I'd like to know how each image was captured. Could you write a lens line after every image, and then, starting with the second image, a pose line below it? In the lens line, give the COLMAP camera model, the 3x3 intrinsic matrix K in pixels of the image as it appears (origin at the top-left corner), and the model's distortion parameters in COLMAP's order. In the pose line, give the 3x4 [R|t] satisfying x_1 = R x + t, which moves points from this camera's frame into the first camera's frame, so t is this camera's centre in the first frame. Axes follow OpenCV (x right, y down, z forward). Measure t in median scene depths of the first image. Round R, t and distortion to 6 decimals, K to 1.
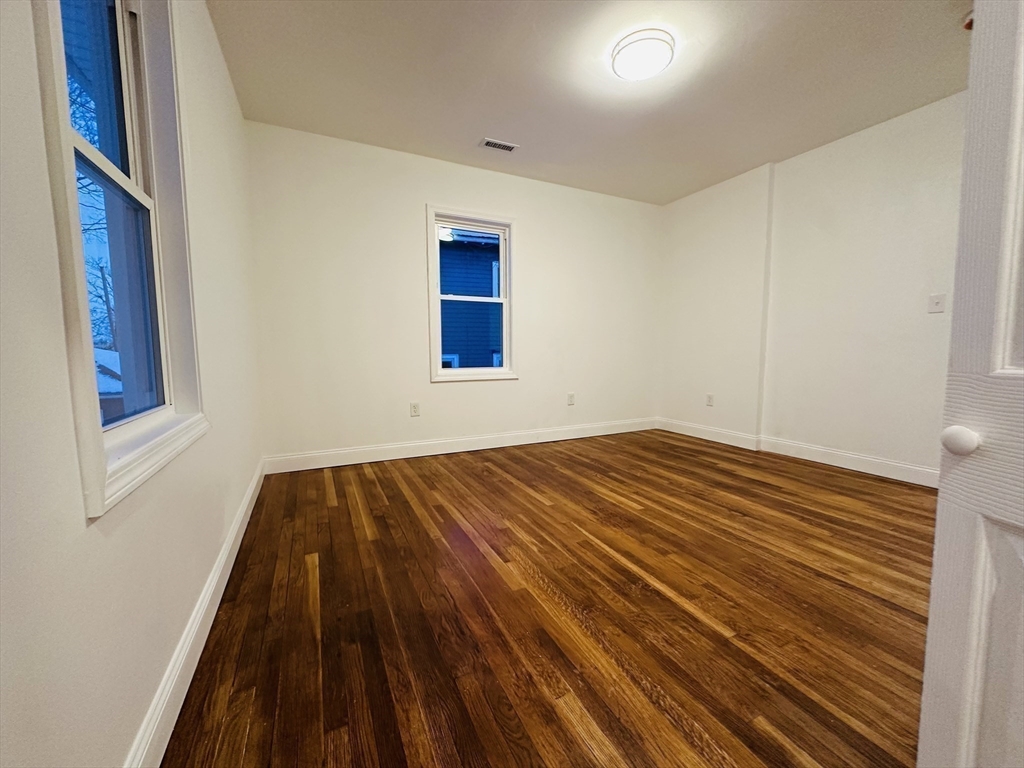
lens RADIAL K [[405.8, 0, 512.6], [0, 405.8, 383.4], [0, 0, 1]] dist [-0.001835, 0.000062]
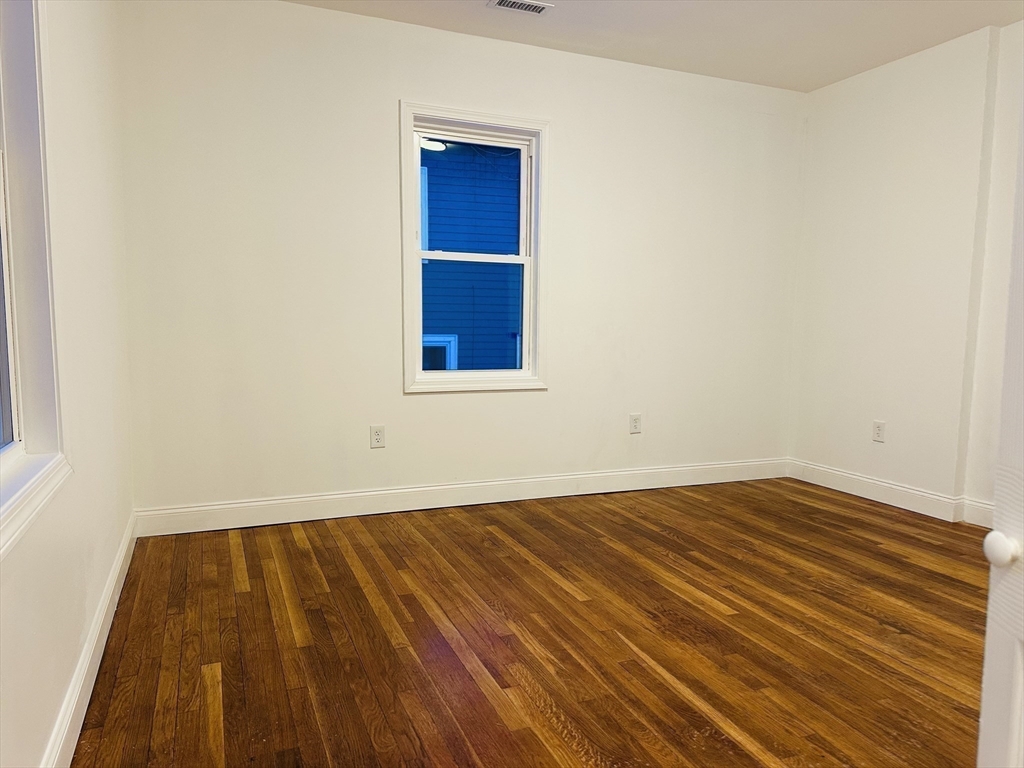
lens RADIAL K [[713.6, 0, 514.8], [0, 713.6, 385.6], [0, 0, 1]] dist [0.138648, -0.202504]
pose [[0.998230, 0.020581, -0.055802, 0.040984], [-0.020138, 0.999761, 0.008492, -0.039589], [0.055964, -0.007354, 0.998406, -0.117389]]
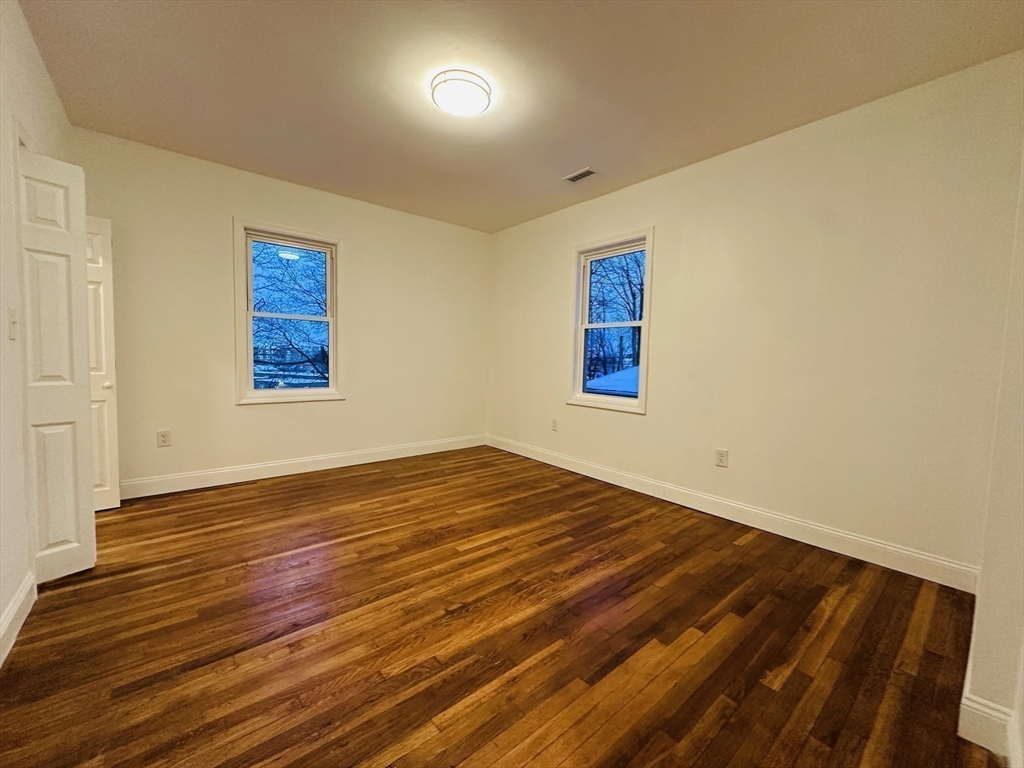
lens RADIAL K [[405.8, 0, 512.6], [0, 405.8, 383.4], [0, 0, 1]] dist [-0.001835, 0.000062]
pose [[0.238735, 0.071368, -0.968459, 1.233090], [-0.108760, 0.992986, 0.046366, -0.136853], [0.964975, 0.094260, 0.244822, 0.843558]]
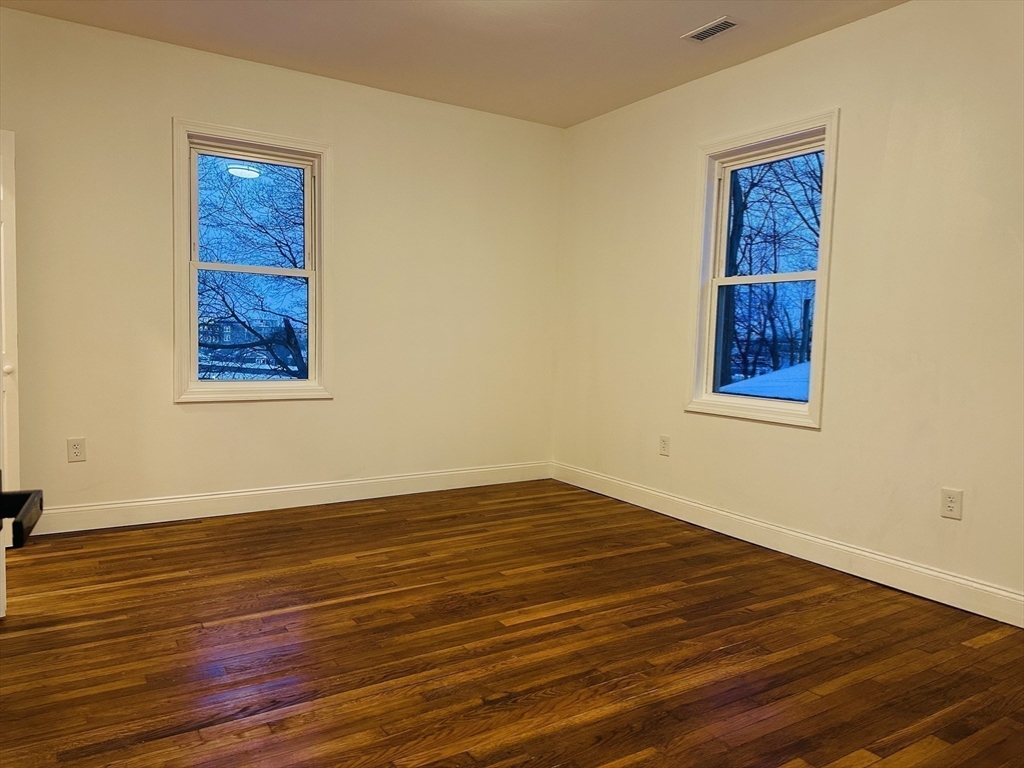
lens RADIAL K [[713.4, 0, 512.5], [0, 713.4, 386.7], [0, 0, 1]] dist [0.086067, -0.102011]
pose [[0.112114, 0.076036, -0.990782, 1.375739], [-0.113369, 0.991537, 0.063266, -0.124084], [0.987207, 0.105231, 0.119785, 0.833549]]
